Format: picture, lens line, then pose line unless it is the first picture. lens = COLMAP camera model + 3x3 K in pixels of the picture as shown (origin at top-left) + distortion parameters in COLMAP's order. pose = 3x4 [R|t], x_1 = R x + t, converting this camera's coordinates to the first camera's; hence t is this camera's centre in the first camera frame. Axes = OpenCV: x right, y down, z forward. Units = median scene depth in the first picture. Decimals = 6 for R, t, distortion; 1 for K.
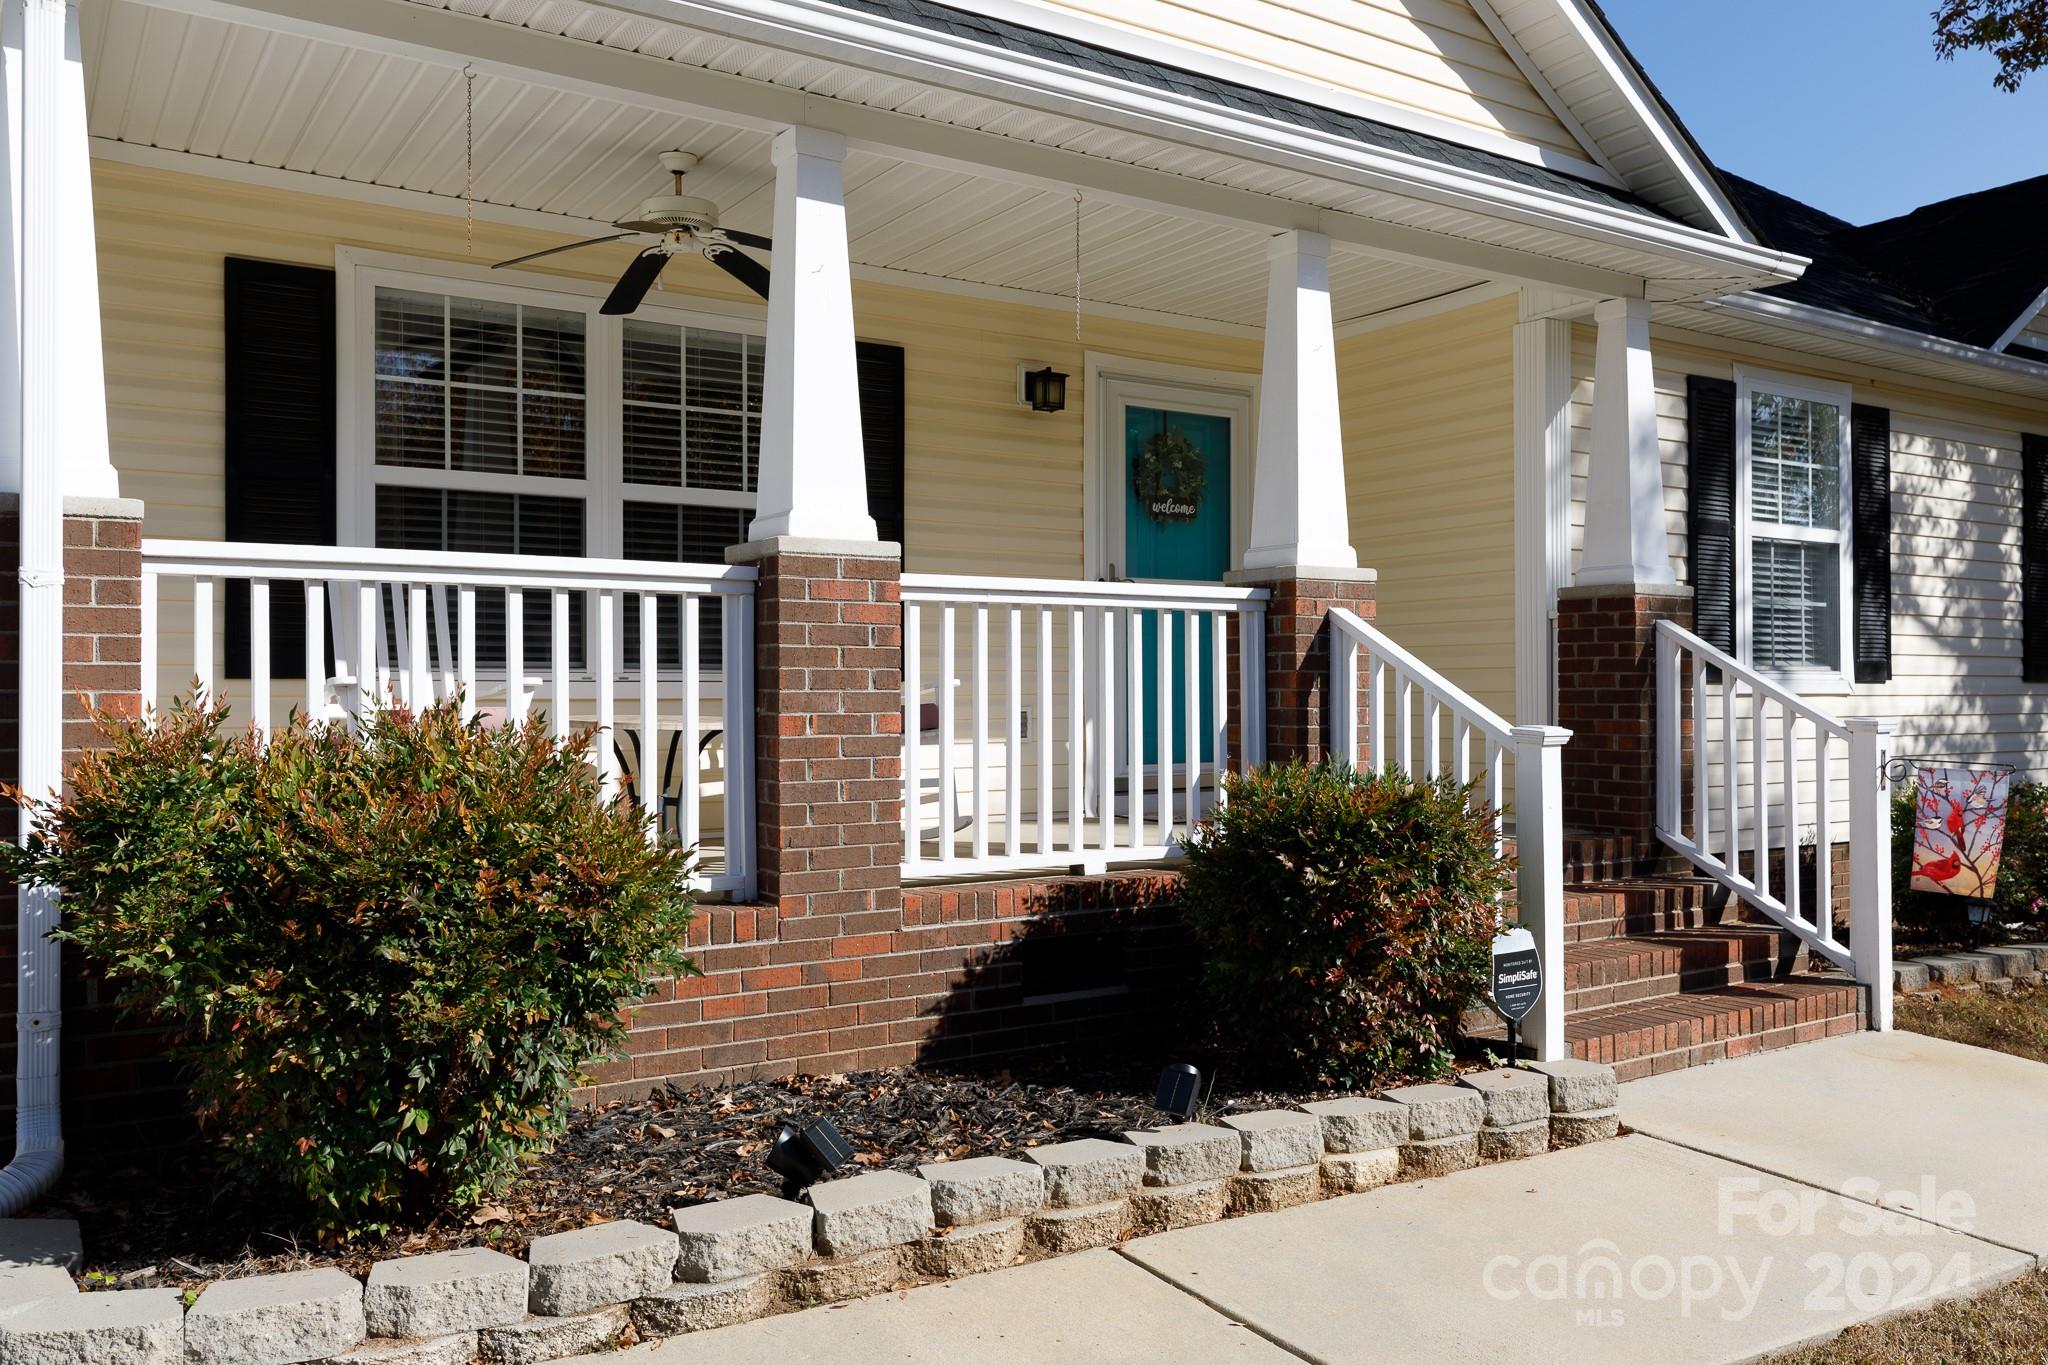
lens RADIAL K [[1580.9, 0, 1024.0], [0, 1580.9, 686.4], [0, 0, 1]] dist [0.005228, 0.000733]
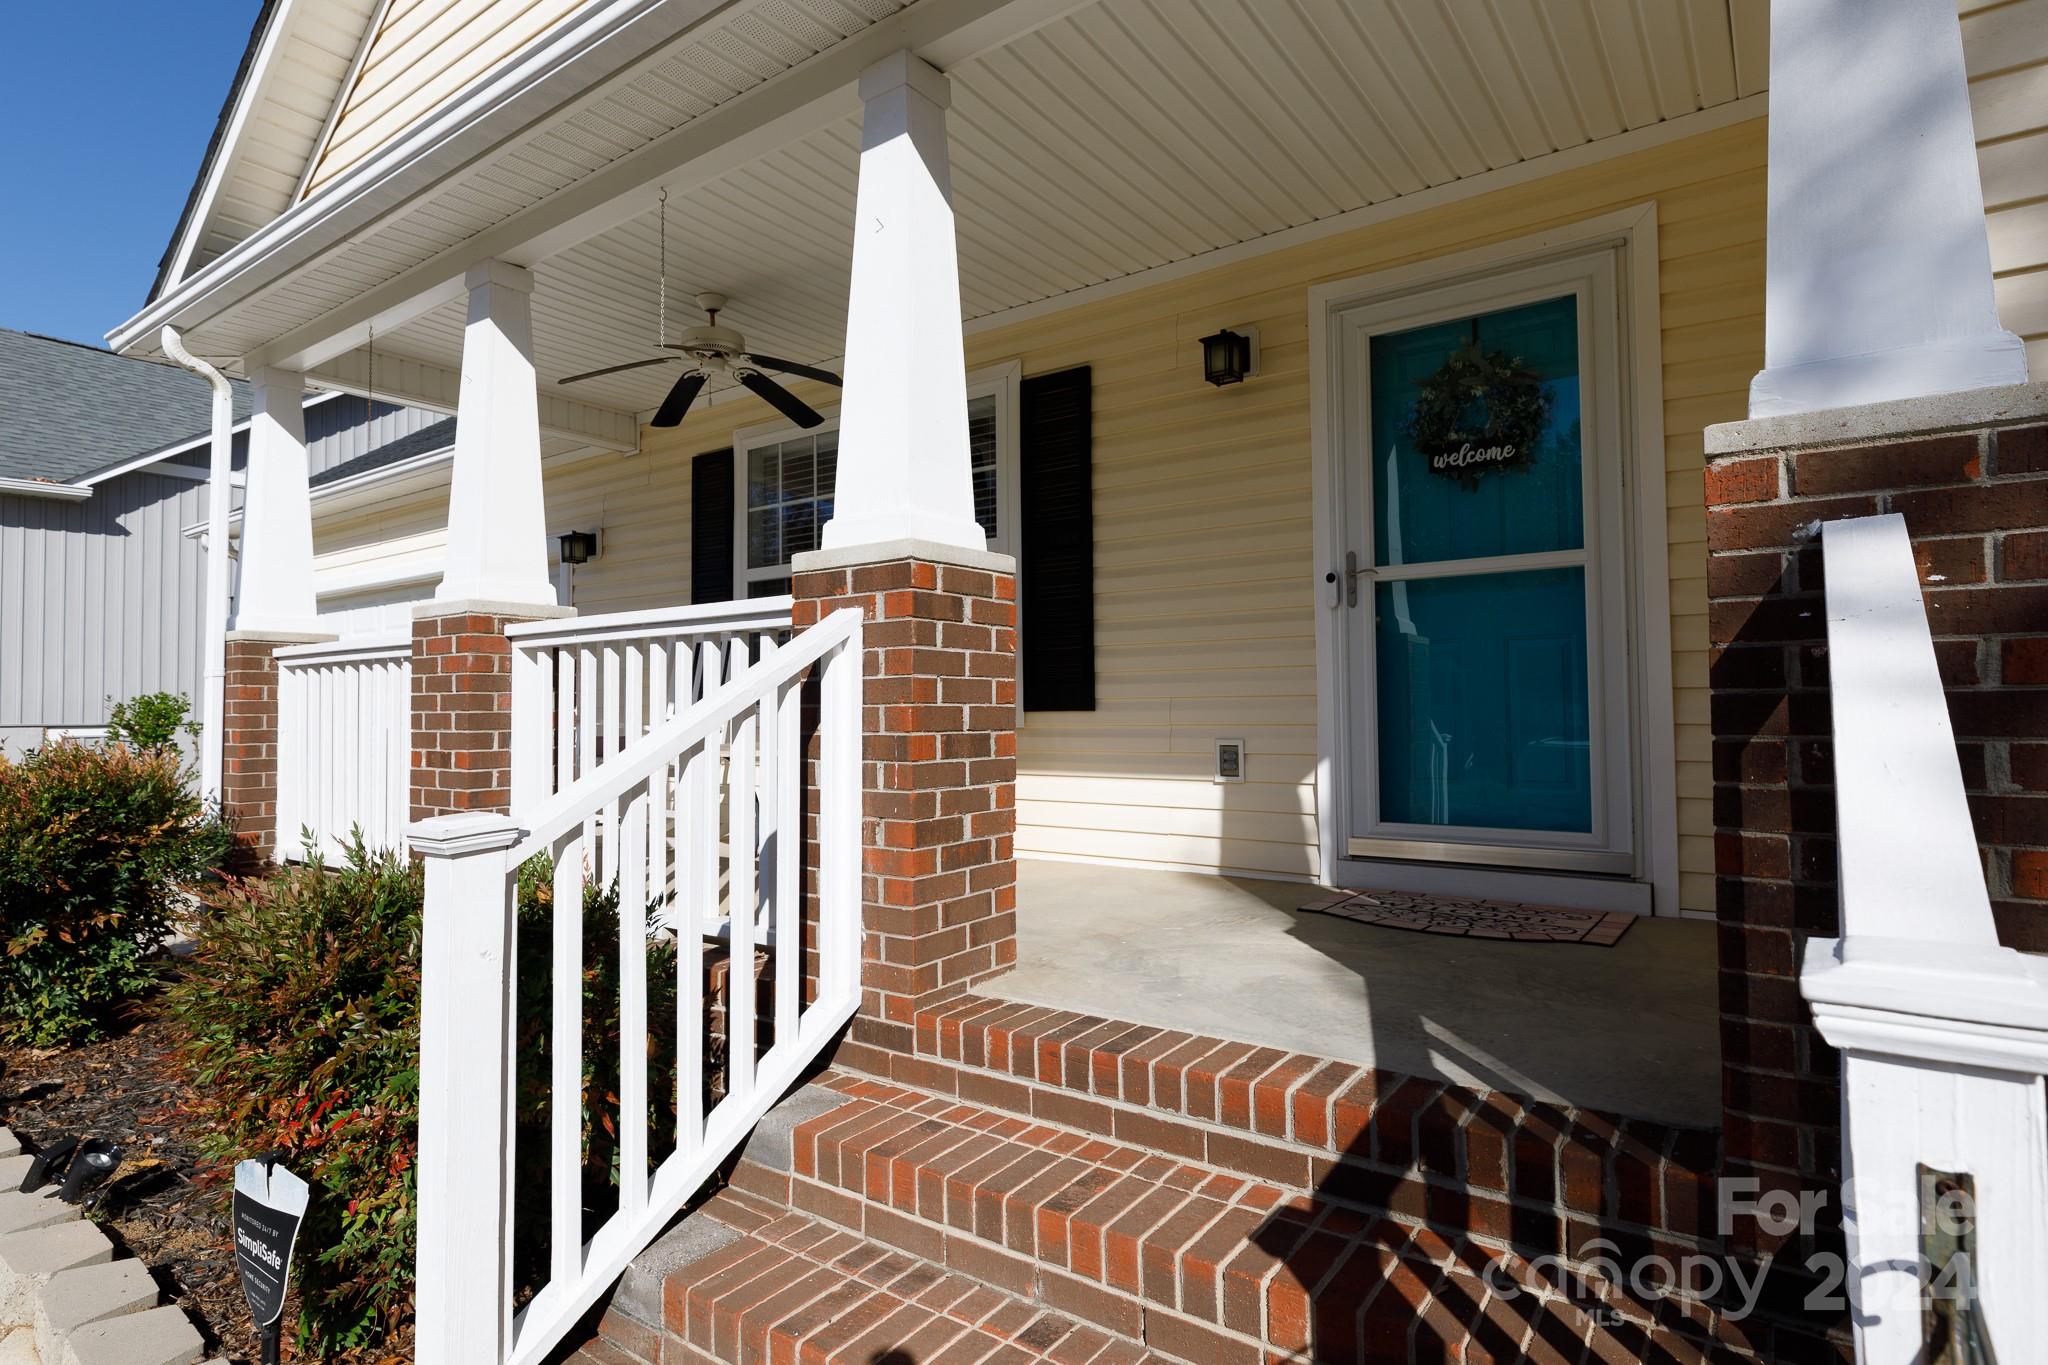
lens RADIAL K [[1076.9, 0, 1022.4], [0, 1076.9, 678.9], [0, 0, 1]] dist [-0.003511, -0.000184]
pose [[0.369036, -0.033796, -0.928800, 0.503829], [0.014718, 0.999426, -0.030518, -0.004965], [0.929299, -0.002408, 0.369322, 0.715937]]
